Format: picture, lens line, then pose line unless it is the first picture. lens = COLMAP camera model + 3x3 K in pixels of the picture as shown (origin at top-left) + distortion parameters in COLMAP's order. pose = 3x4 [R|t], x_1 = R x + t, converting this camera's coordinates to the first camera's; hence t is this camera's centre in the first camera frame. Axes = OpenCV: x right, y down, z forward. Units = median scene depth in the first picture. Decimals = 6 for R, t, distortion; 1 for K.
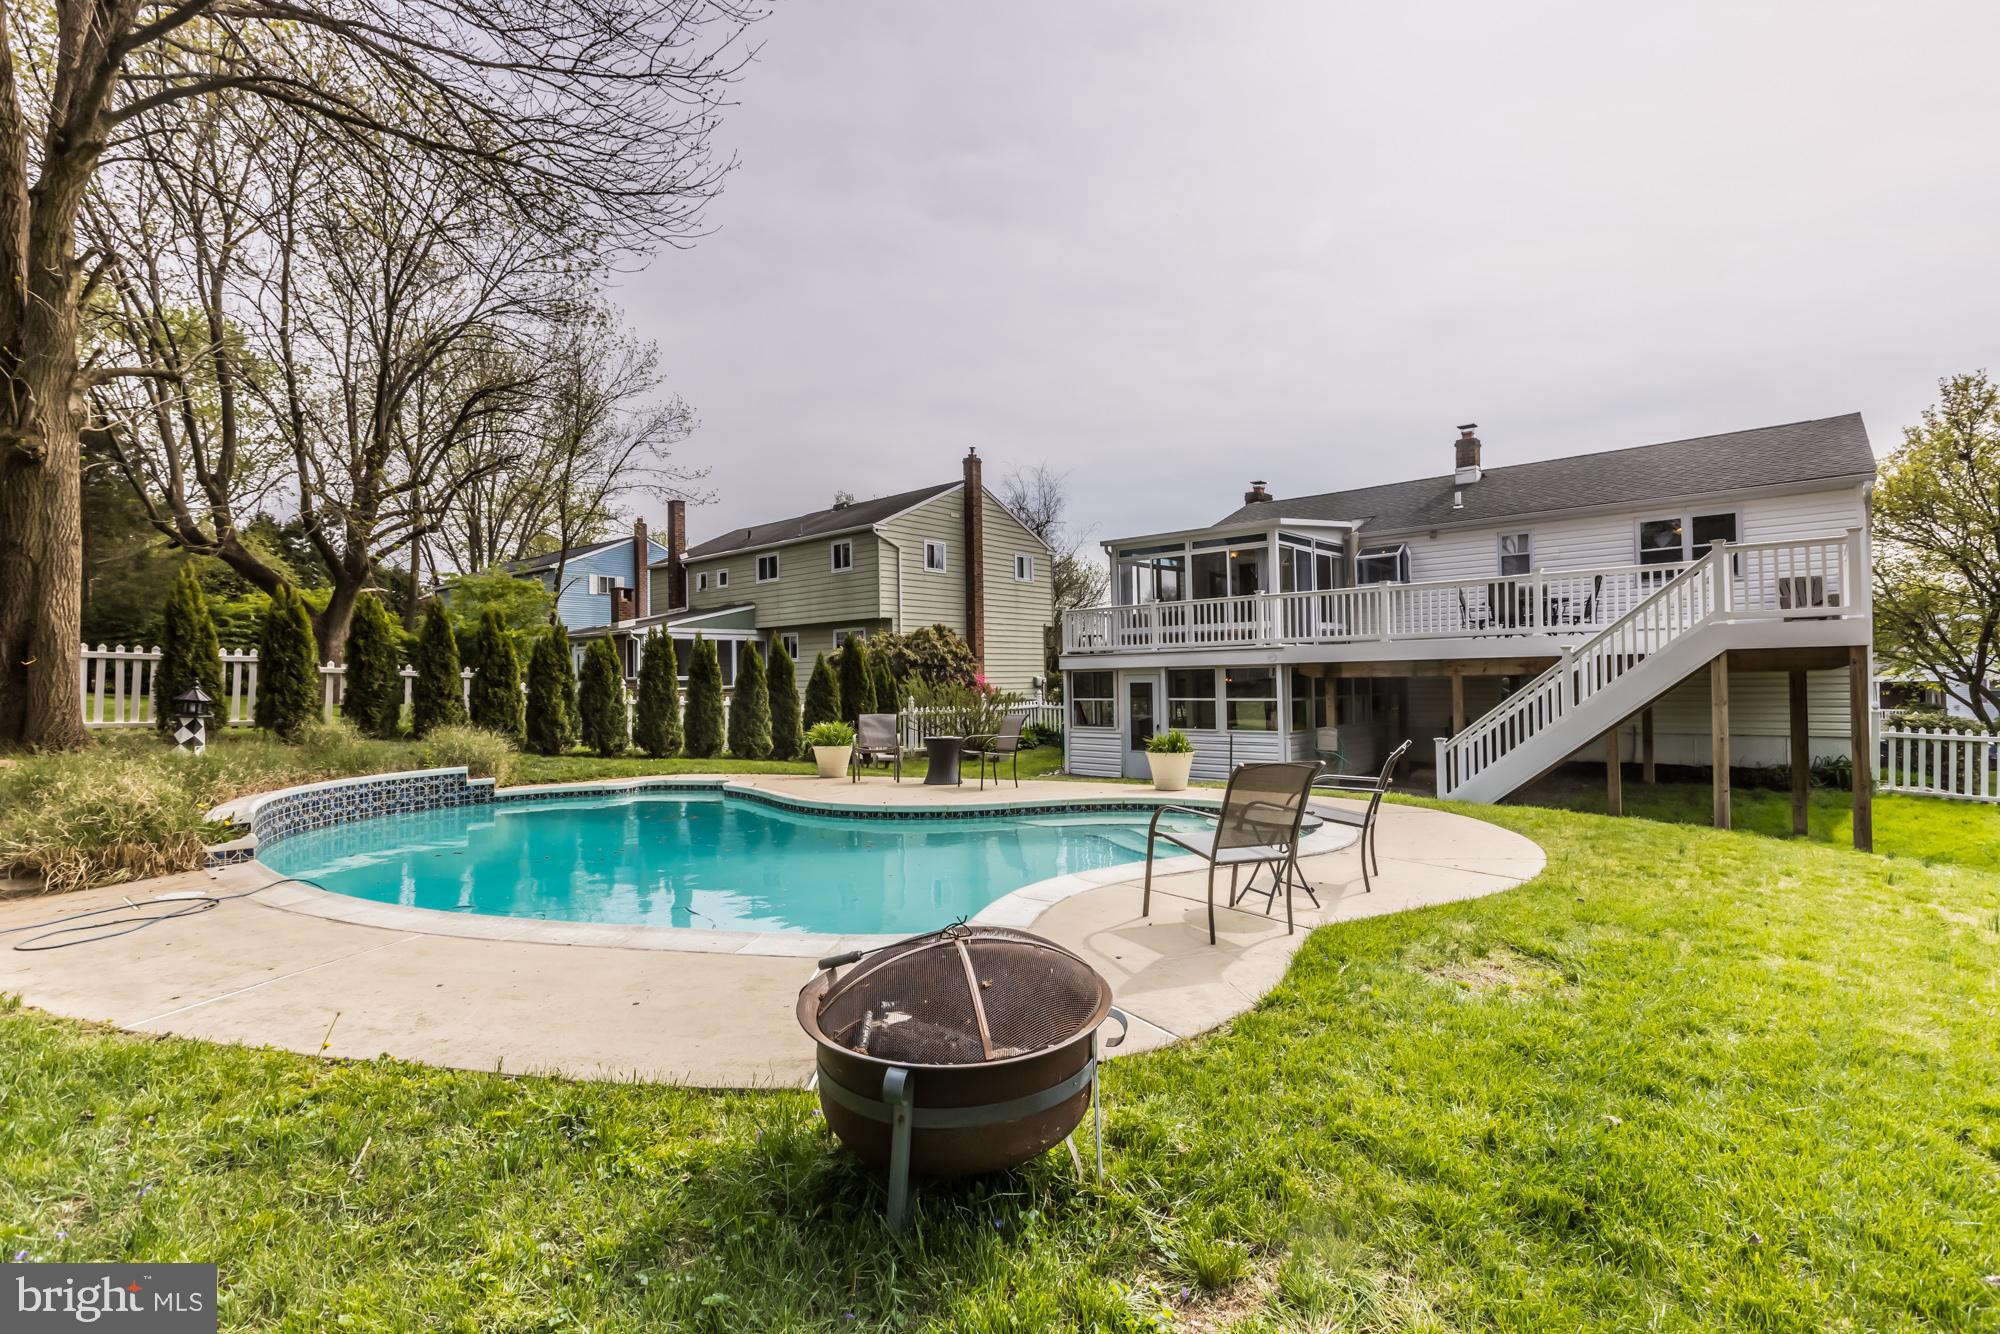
lens RADIAL K [[913.7, 0, 1002.3], [0, 913.7, 644.6], [0, 0, 1]] dist [0.001729, 0.000277]
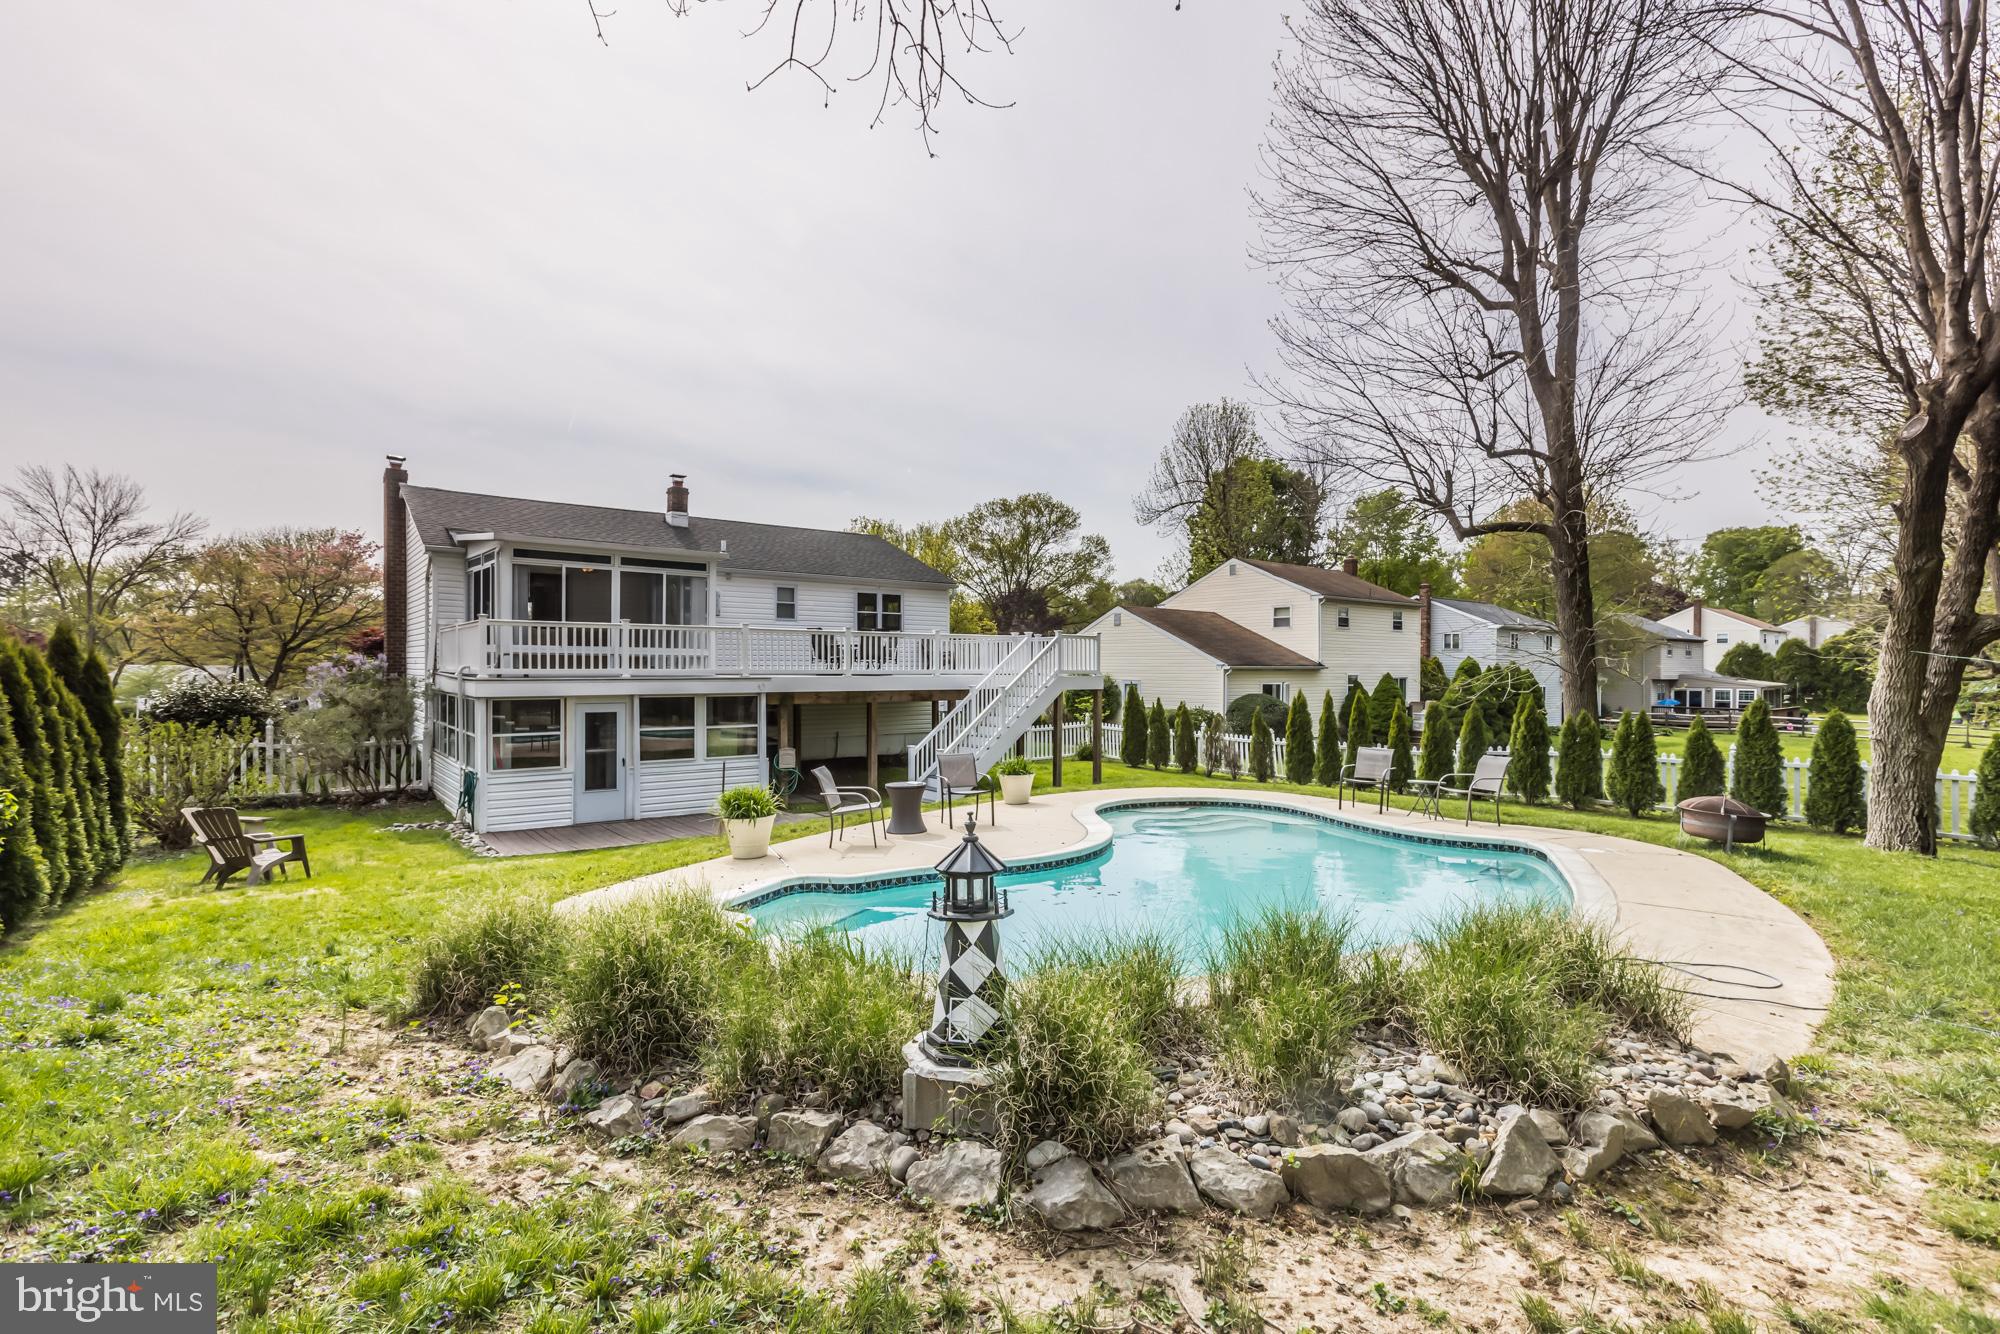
lens RADIAL K [[913.7, 0, 1002.3], [0, 913.7, 644.6], [0, 0, 1]] dist [0.001729, 0.000277]
pose [[0.184158, 0.039417, 0.982106, -0.626014], [-0.044307, 0.998513, -0.031767, -0.012399], [-0.981897, -0.037664, 0.185631, 0.452587]]
